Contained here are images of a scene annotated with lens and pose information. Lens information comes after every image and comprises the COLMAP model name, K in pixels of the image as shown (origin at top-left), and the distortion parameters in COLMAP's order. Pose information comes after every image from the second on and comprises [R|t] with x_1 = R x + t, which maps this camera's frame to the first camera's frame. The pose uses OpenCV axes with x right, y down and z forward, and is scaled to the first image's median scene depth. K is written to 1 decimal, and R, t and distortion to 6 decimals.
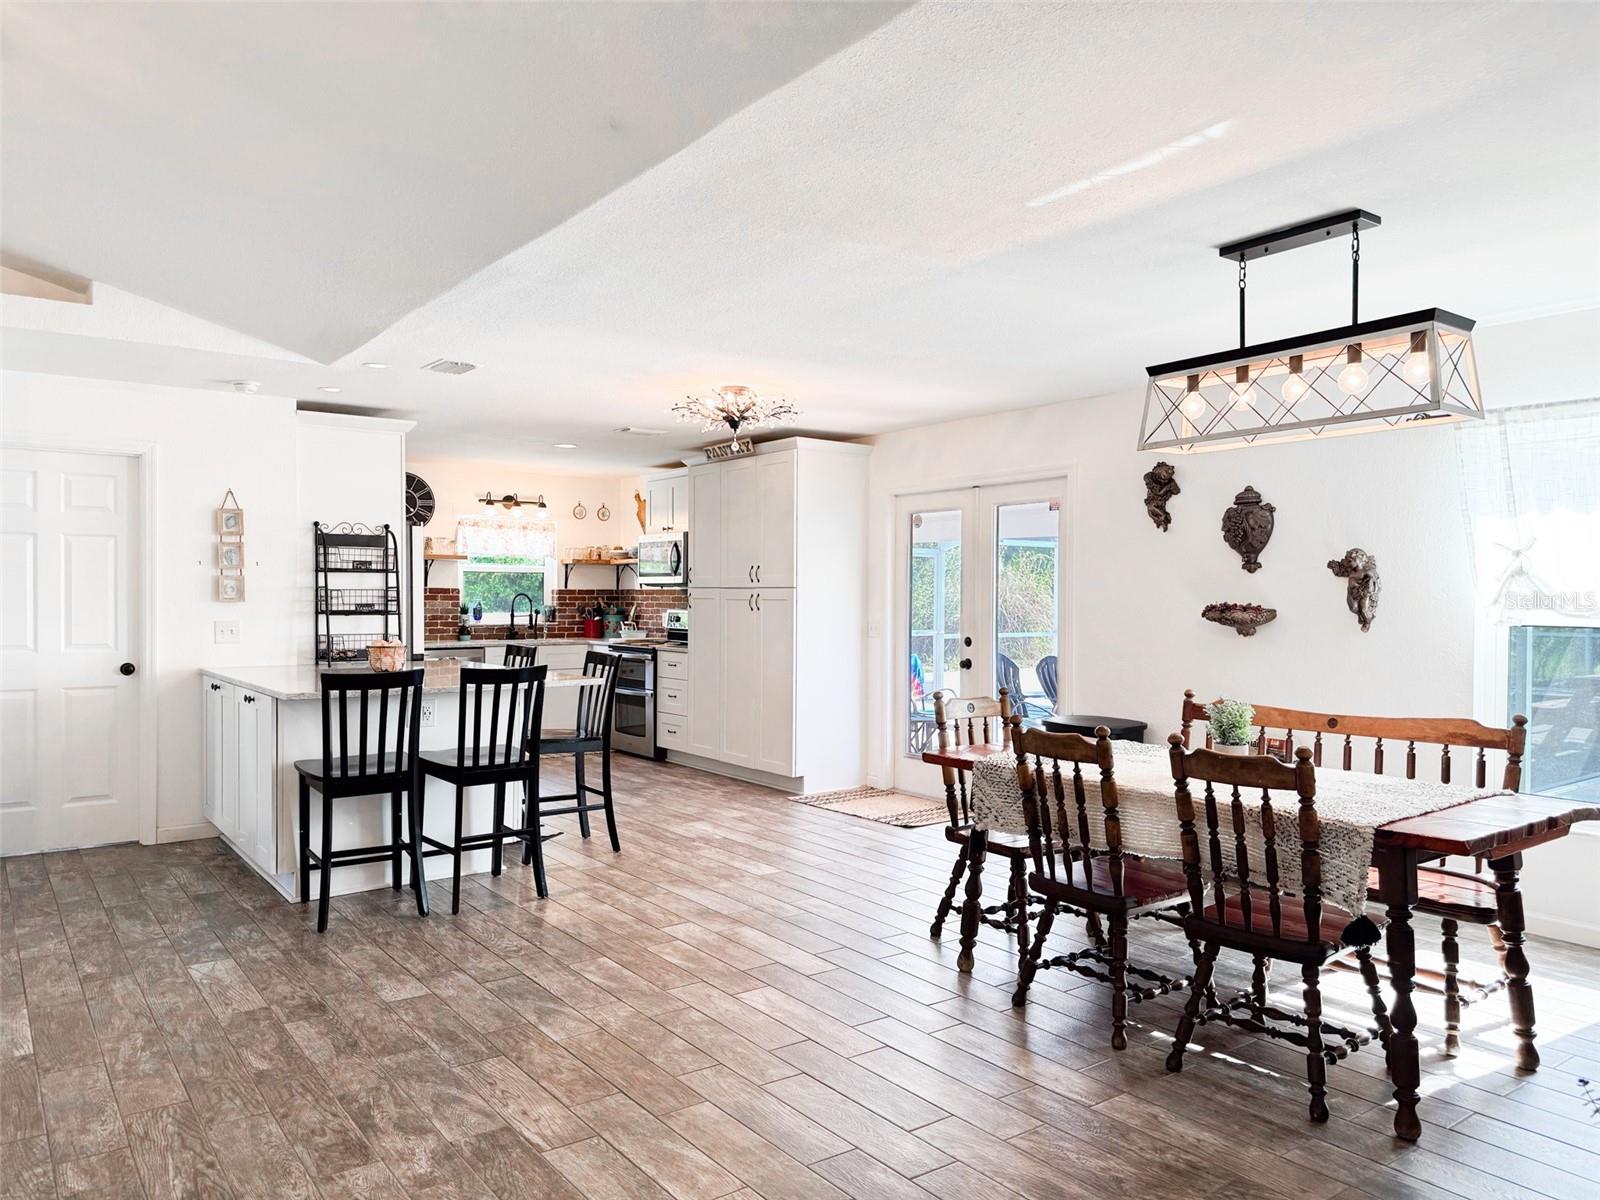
lens RADIAL K [[1102.8, 0, 801.1], [0, 1102.8, 610.6], [0, 0, 1]] dist [0.140850, -0.193487]
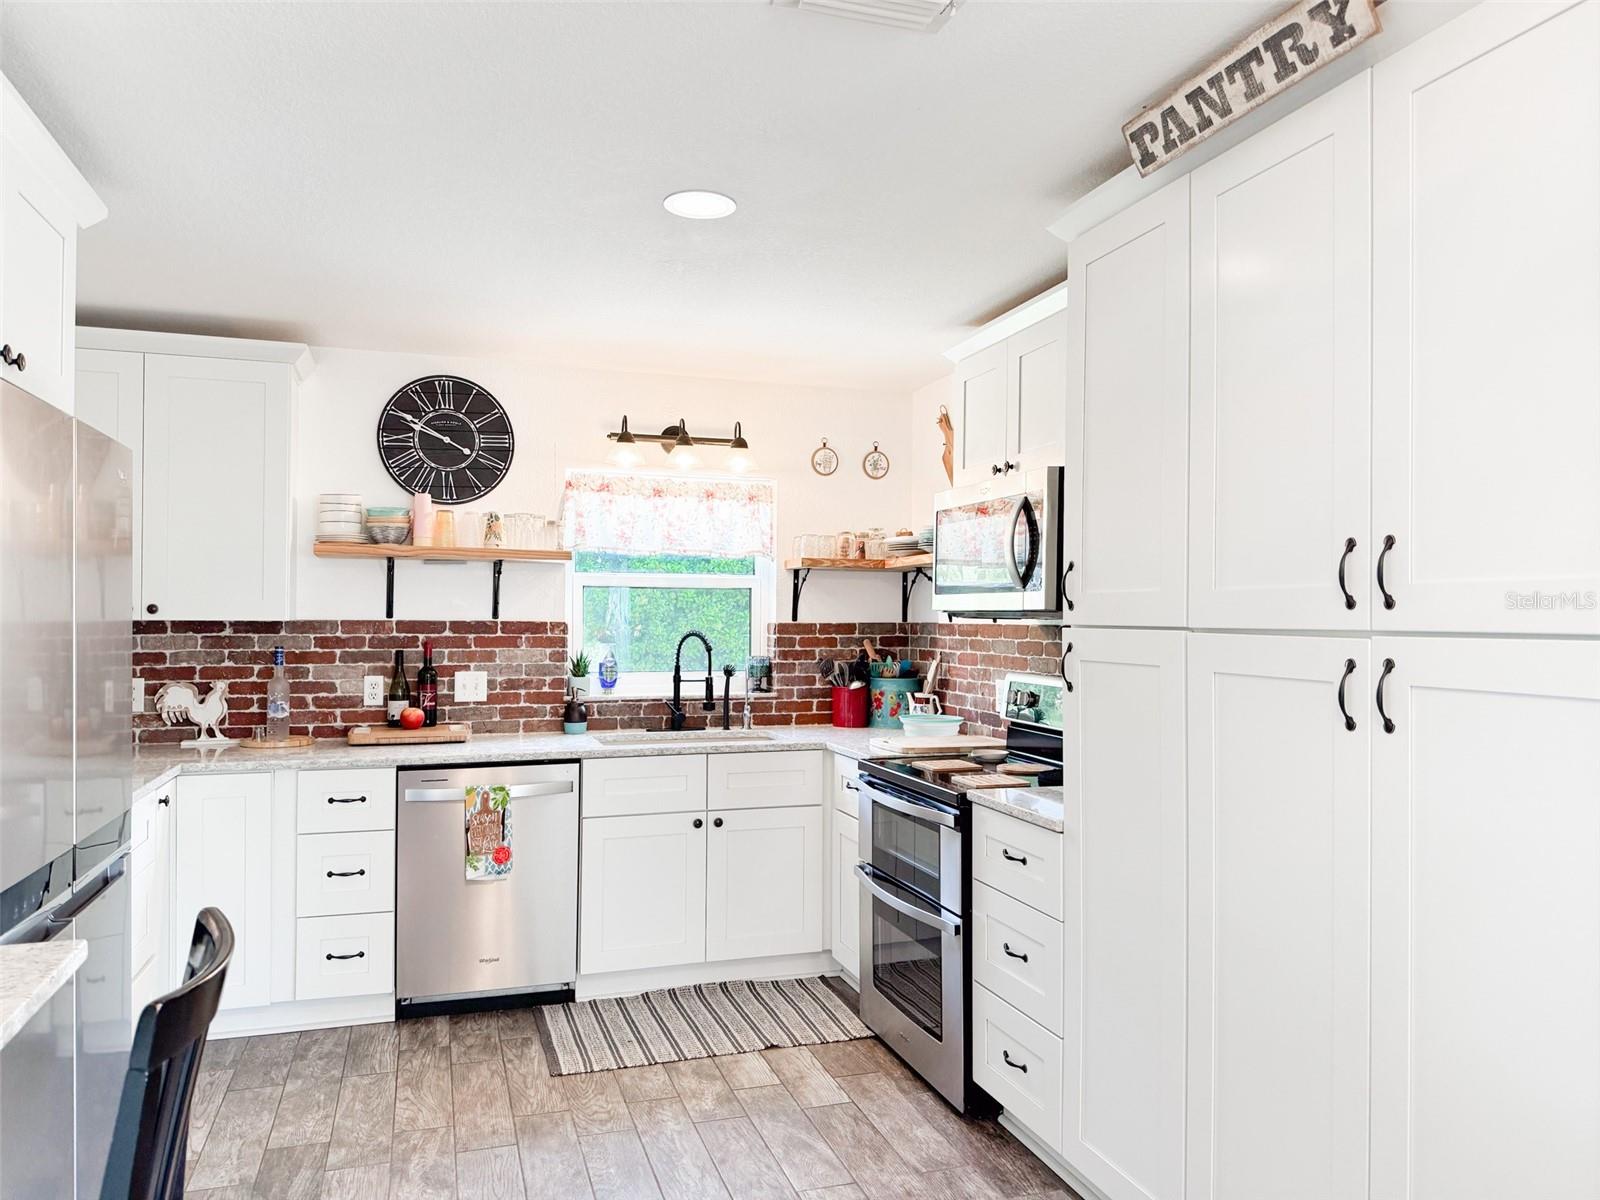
lens RADIAL K [[1099.3, 0, 808.3], [0, 1099.3, 606.0], [0, 0, 1]] dist [0.067627, -0.071829]
pose [[0.951515, -0.002221, -0.307593, -0.071246], [-0.005568, 0.999686, -0.024442, -0.017347], [0.307551, 0.024969, 0.951204, 0.644134]]
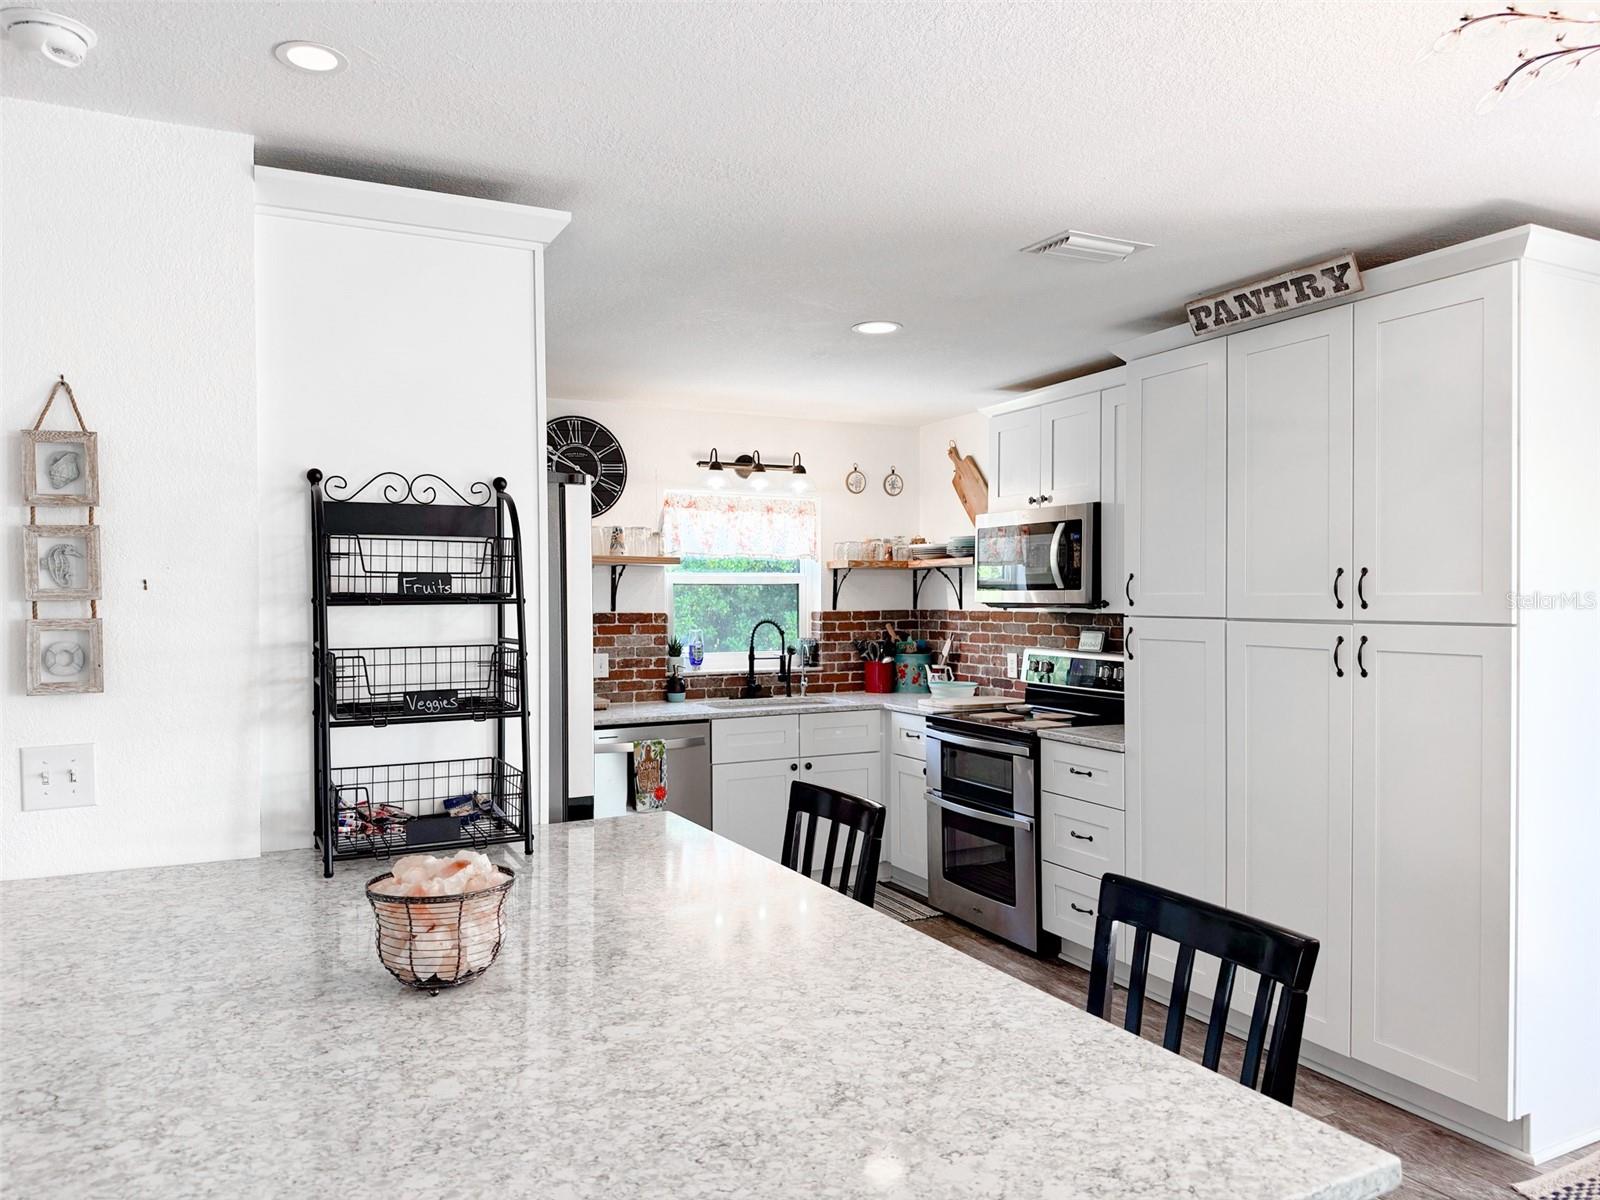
lens RADIAL K [[1102.8, 0, 801.1], [0, 1102.8, 610.6], [0, 0, 1]] dist [0.140850, -0.193487]
pose [[0.985566, -0.006069, -0.169185, -0.150513], [0.006029, 0.999982, -0.000747, -0.022327], [0.169186, -0.000284, 0.985584, 0.476921]]
